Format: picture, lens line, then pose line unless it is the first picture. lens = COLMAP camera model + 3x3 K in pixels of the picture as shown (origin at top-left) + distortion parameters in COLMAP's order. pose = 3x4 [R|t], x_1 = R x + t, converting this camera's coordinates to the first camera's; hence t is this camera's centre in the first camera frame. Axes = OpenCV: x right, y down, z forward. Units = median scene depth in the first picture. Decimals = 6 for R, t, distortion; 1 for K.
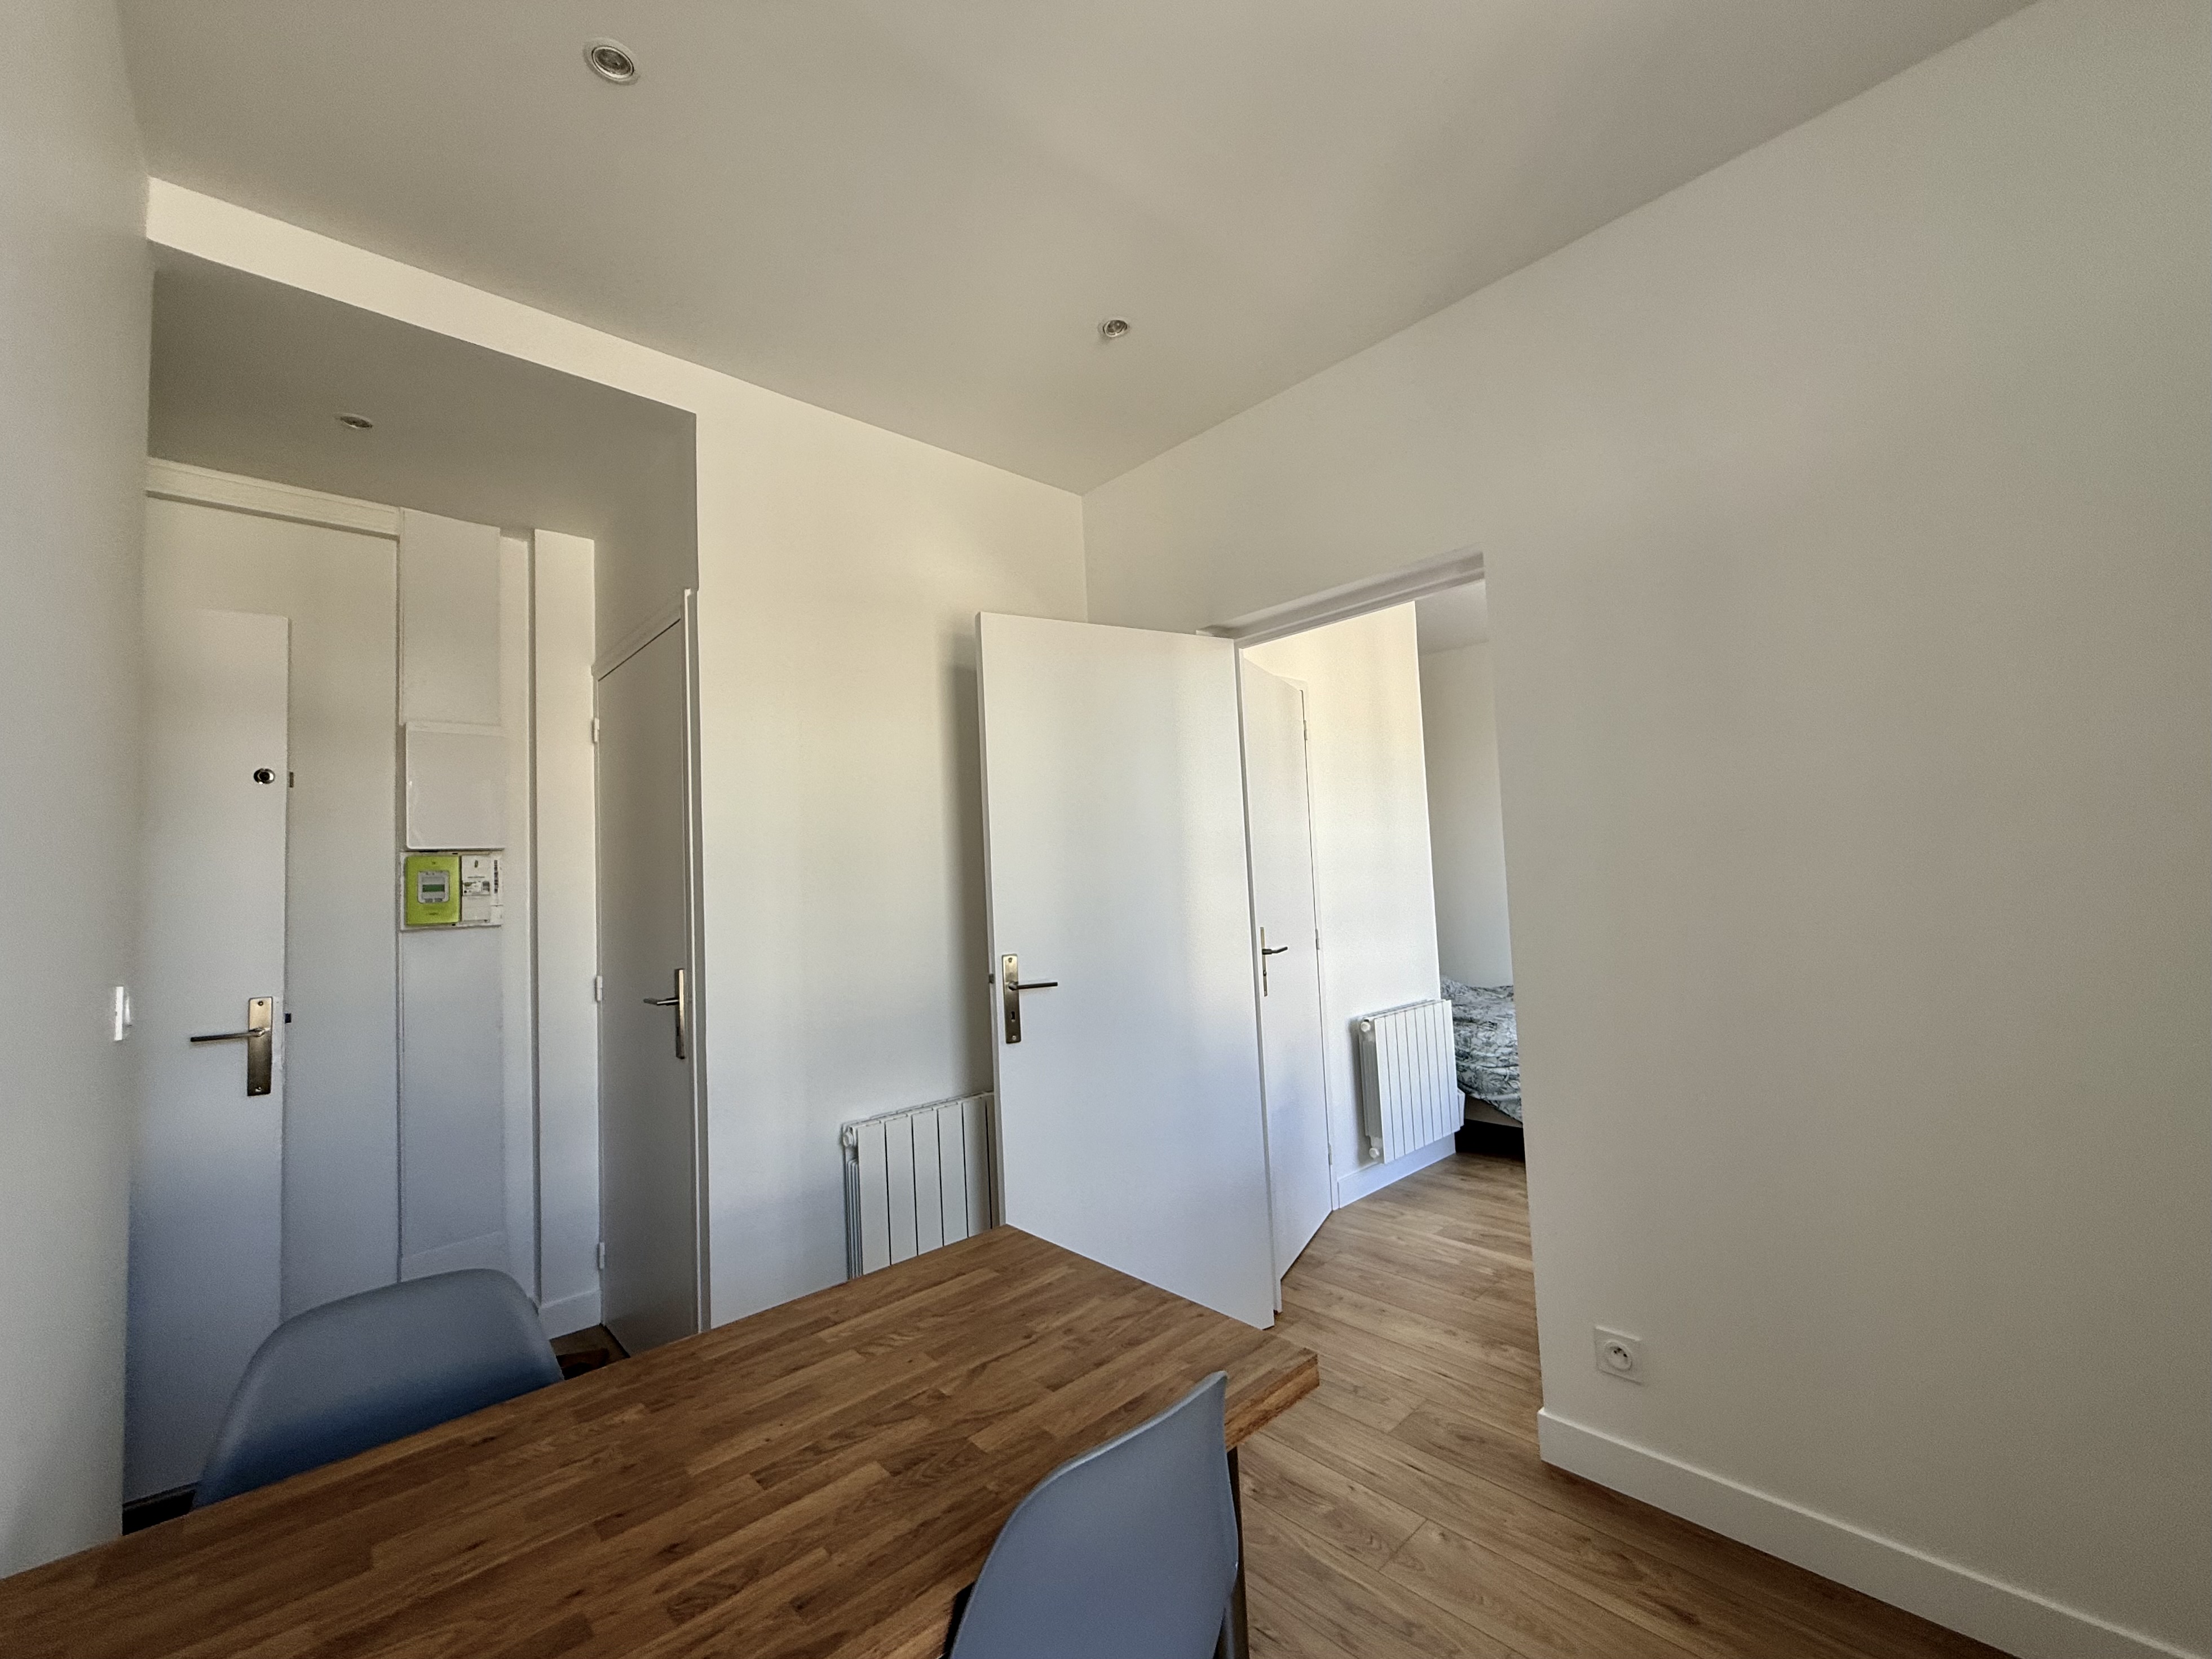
lens RADIAL K [[883.6, 0, 1107.3], [0, 883.6, 836.4], [0, 0, 1]] dist [0.000322, 0.000017]
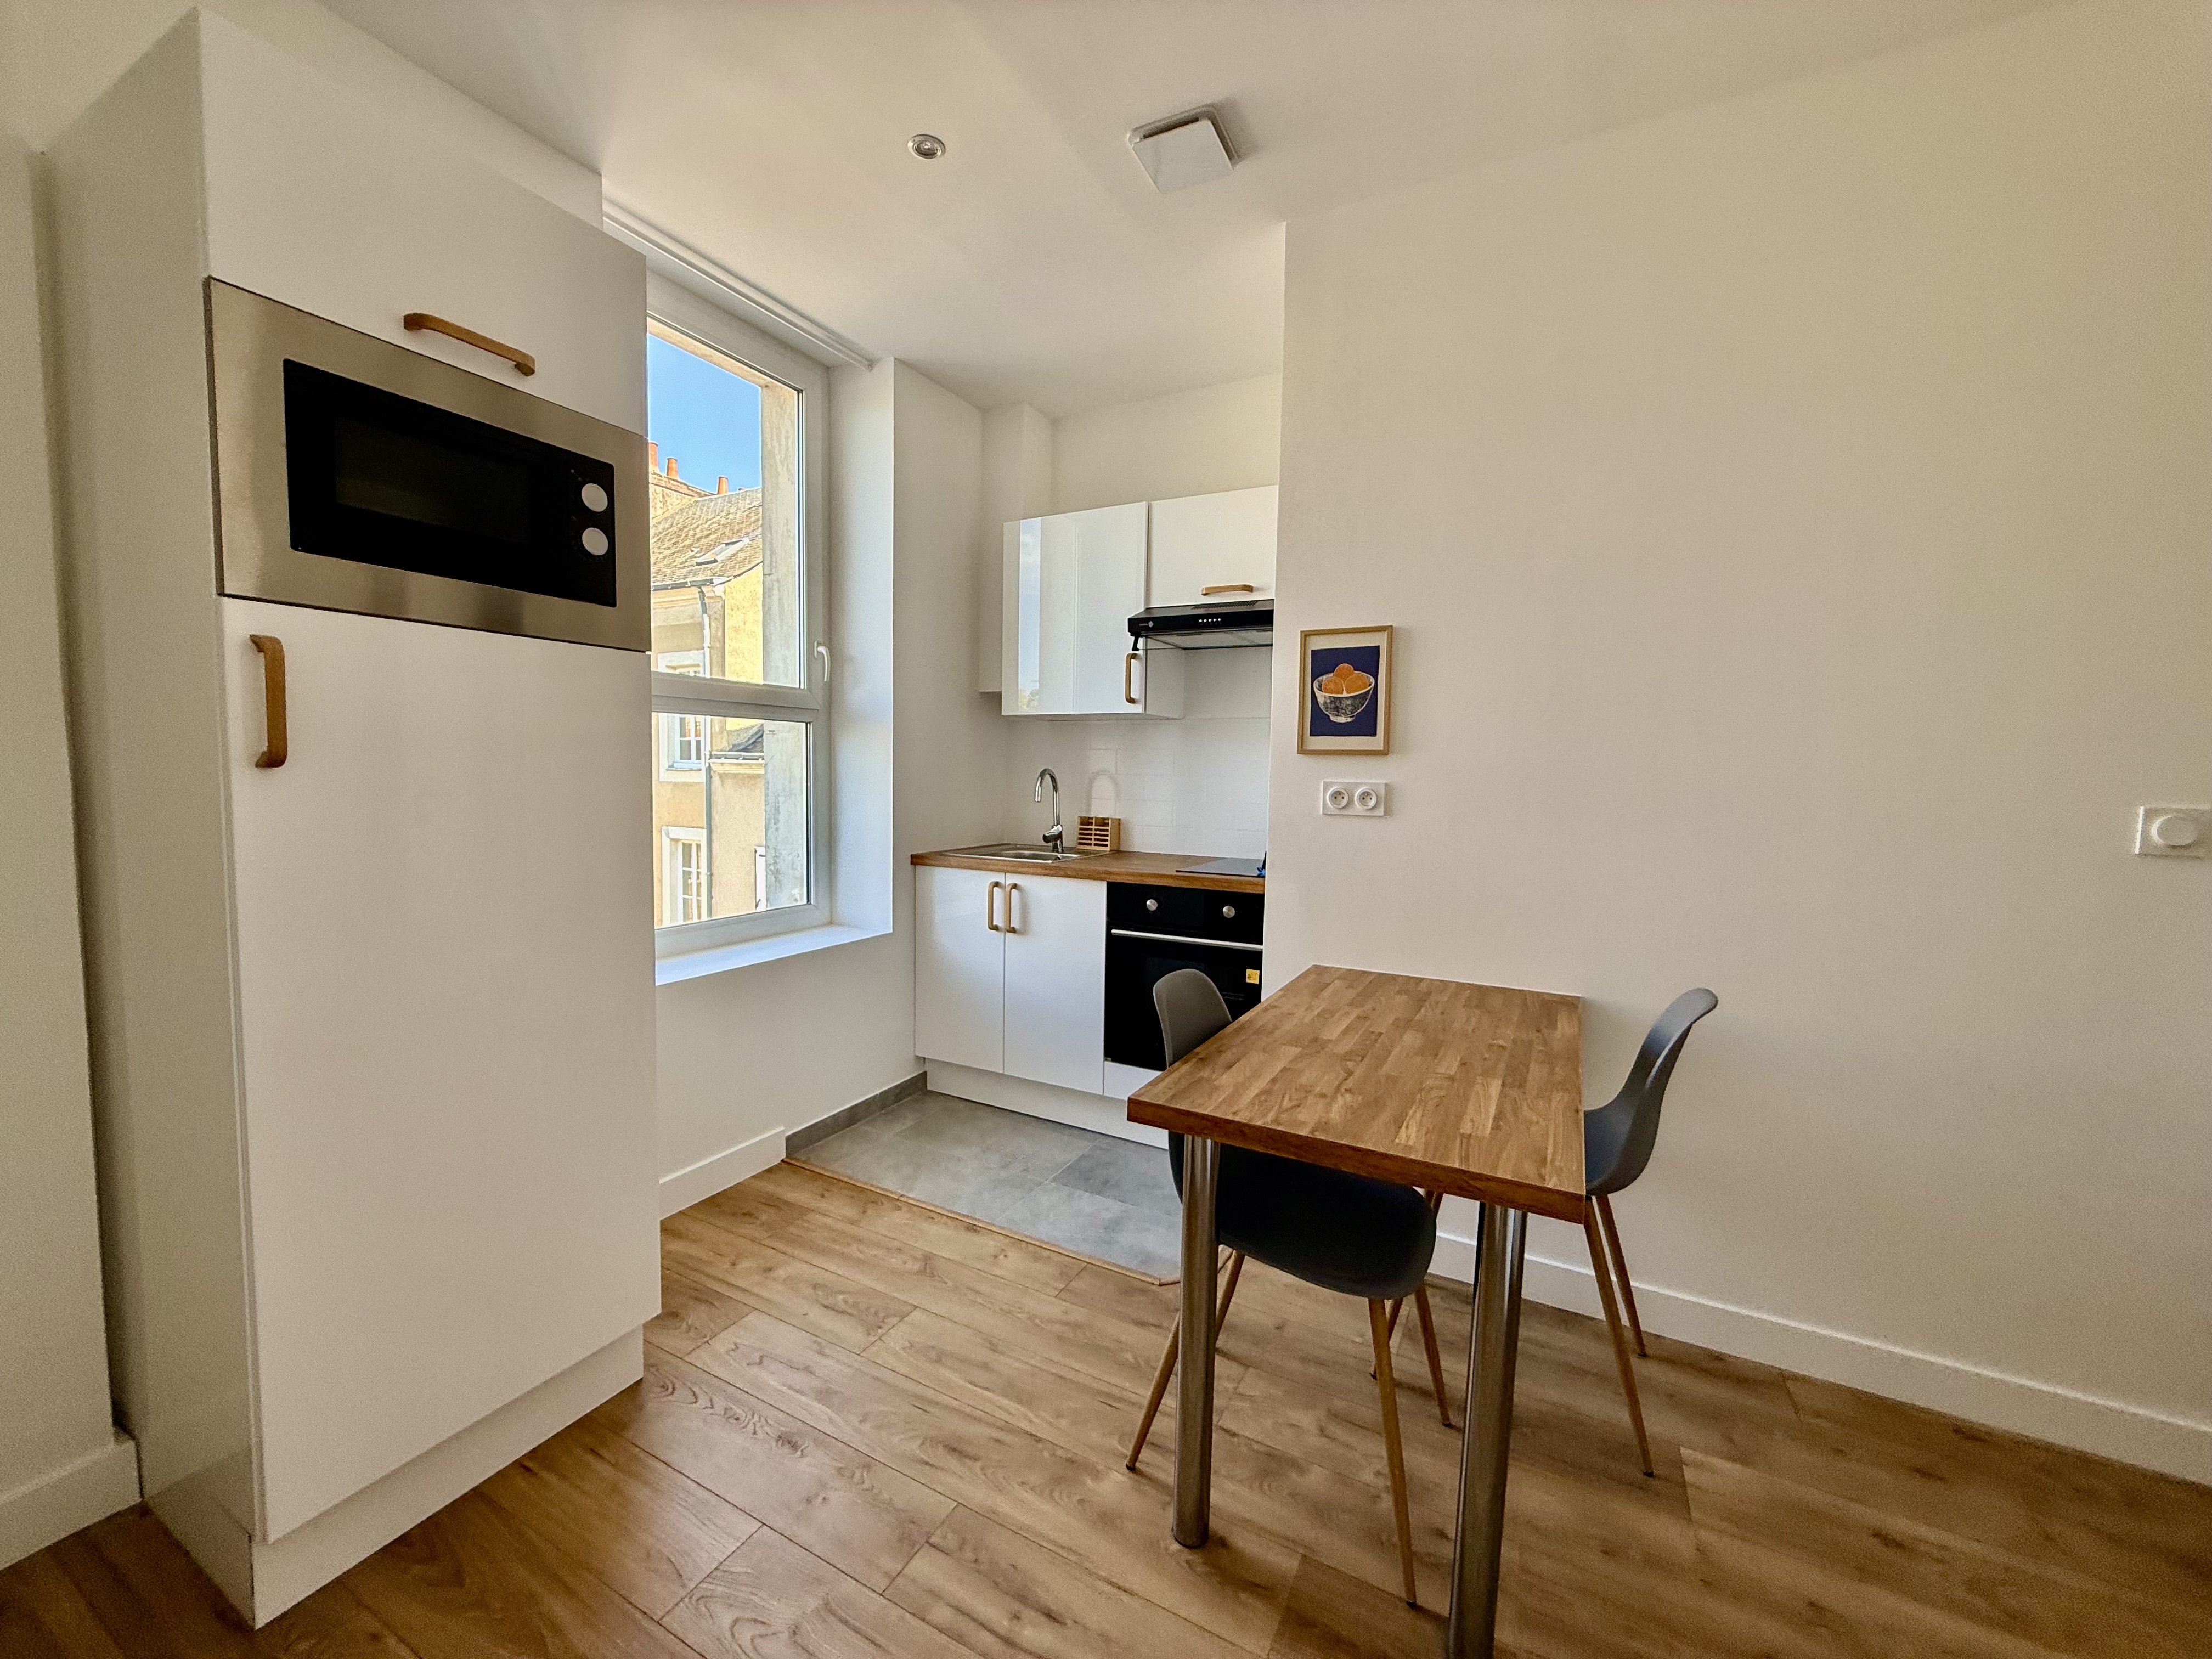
lens RADIAL K [[883.5, 0, 1101.3], [0, 883.5, 827.2], [0, 0, 1]] dist [0.000322, 0.000017]
pose [[-0.943839, 0.052860, -0.326150, 0.671205], [0.047826, 0.998581, 0.023438, 0.148147], [0.326926, 0.006523, -0.945027, 2.184917]]
